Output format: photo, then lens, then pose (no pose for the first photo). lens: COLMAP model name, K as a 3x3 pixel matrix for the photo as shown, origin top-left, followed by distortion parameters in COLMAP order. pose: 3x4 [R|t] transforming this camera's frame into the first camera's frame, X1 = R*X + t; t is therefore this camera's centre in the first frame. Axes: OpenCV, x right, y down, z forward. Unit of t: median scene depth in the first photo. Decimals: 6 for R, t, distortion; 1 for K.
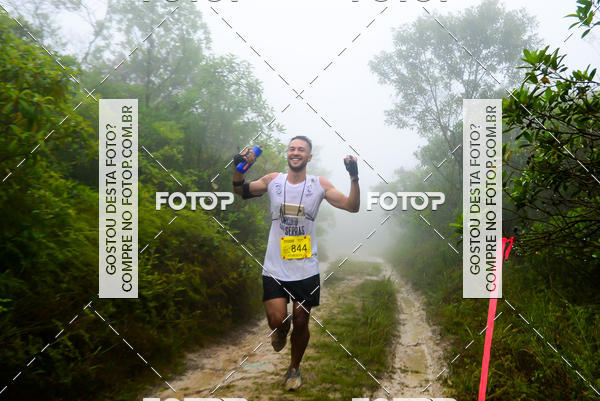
lens RADIAL K [[800.2, 0, 318.3], [0, 800.2, 203.7], [0, 0, 1]] dist [0.055761, 0.000000]
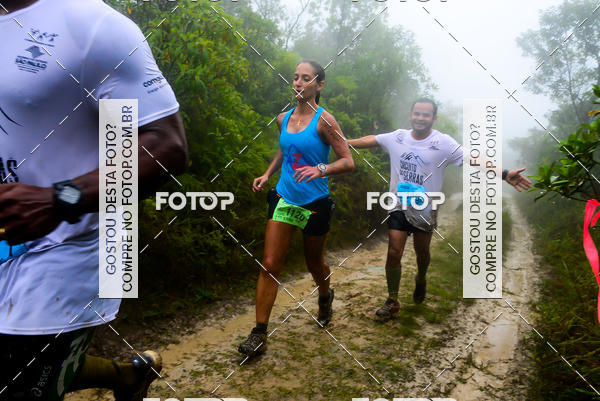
lens RADIAL K [[529.3, 0, 309.9], [0, 529.3, 215.1], [0, 0, 1]] dist [-0.072630, 0.129490]
pose [[0.949679, 0.125330, -0.287059, 0.037032], [-0.085208, 0.985269, 0.148275, 0.001192], [0.301414, -0.116354, 0.946367, 0.137289]]
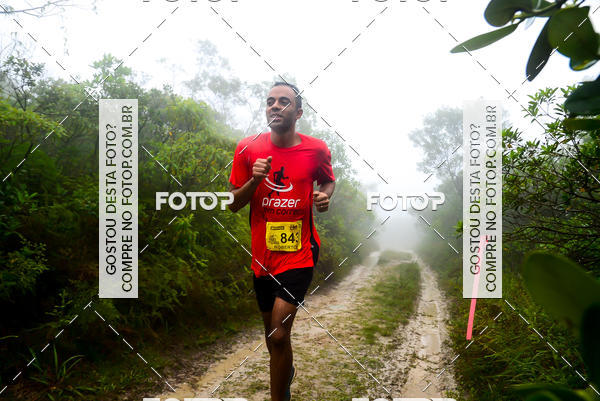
lens RADIAL K [[471.8, 0, 305.7], [0, 471.8, 211.2], [0, 0, 1]] dist [-0.113159, 0.107491]
pose [[0.988820, 0.031313, -0.145788, -0.002248], [-0.033001, 0.999413, -0.009175, 0.003728], [0.145416, 0.013883, 0.989273, -0.018880]]
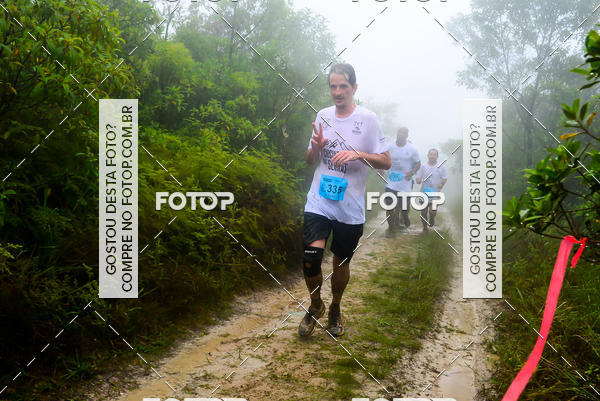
lens RADIAL K [[668.4, 0, 314.0], [0, 668.4, 208.9], [0, 0, 1]] dist [0.026045, 0.000000]
pose [[0.989950, 0.067976, -0.124011, 0.026161], [-0.057005, 0.994311, 0.089976, -0.007149], [0.129422, -0.082002, 0.988193, 0.128885]]
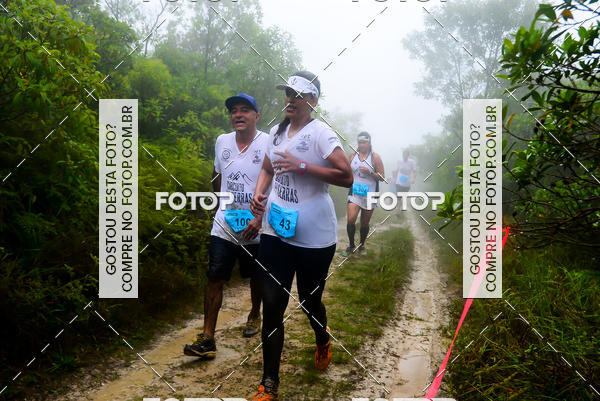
lens RADIAL K [[614.4, 0, 314.5], [0, 614.4, 207.0], [0, 0, 1]] dist [0.006290, 0.000000]
pose [[0.995168, 0.047135, -0.086129, 0.034868], [-0.040113, 0.995865, 0.081511, -0.005778], [0.089615, -0.077662, 0.992944, 0.129685]]
